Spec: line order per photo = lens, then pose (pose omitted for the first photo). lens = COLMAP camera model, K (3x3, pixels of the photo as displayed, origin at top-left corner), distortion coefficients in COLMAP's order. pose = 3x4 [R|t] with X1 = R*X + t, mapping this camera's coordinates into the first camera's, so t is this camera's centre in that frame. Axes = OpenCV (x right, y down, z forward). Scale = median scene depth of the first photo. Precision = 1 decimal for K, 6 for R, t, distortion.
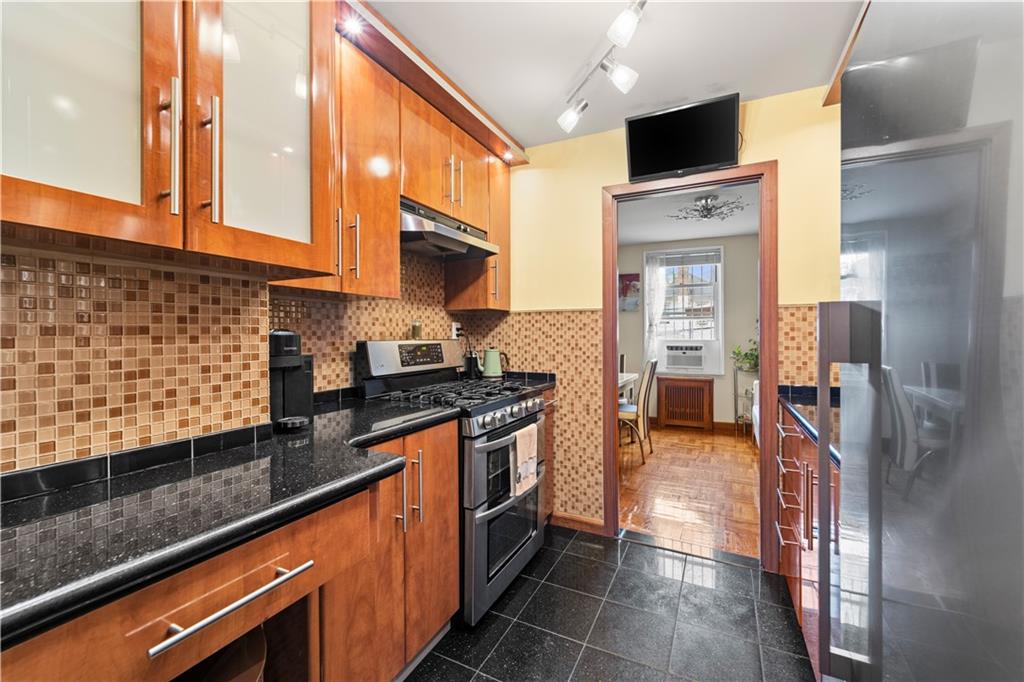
lens RADIAL K [[419.7, 0, 510.9], [0, 419.7, 338.9], [0, 0, 1]] dist [0.002364, -0.000030]
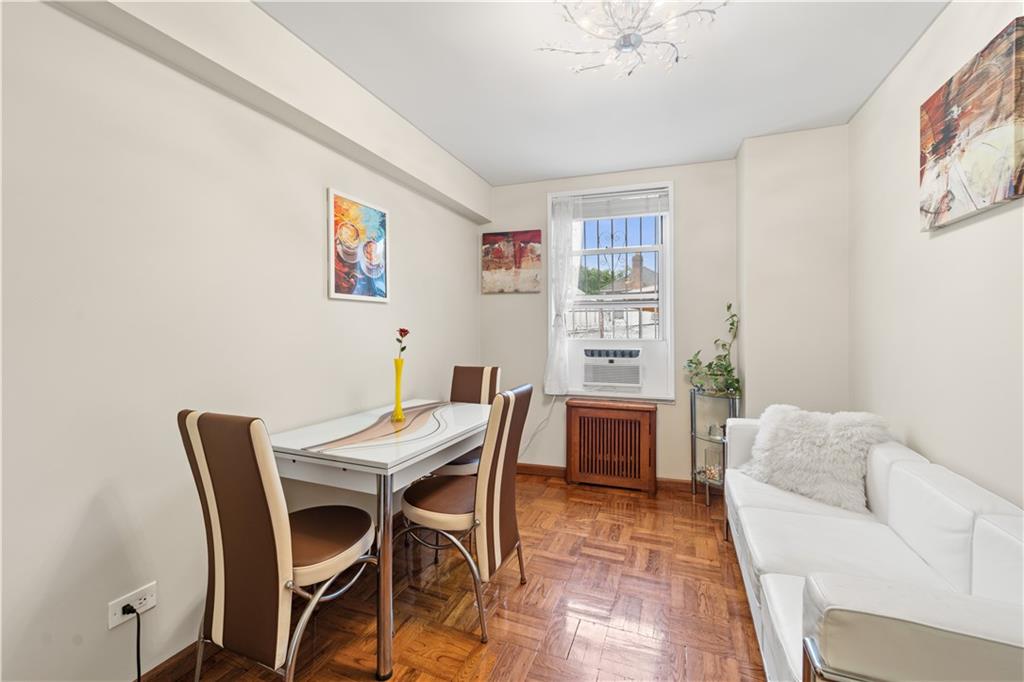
lens RADIAL K [[419.7, 0, 513.1], [0, 419.7, 333.5], [0, 0, 1]] dist [0.002364, -0.000030]
pose [[0.995492, 0.002164, 0.094817, 0.220875], [-0.002052, 0.999997, -0.001275, -0.005674], [-0.094820, 0.001075, 0.995494, 0.423120]]
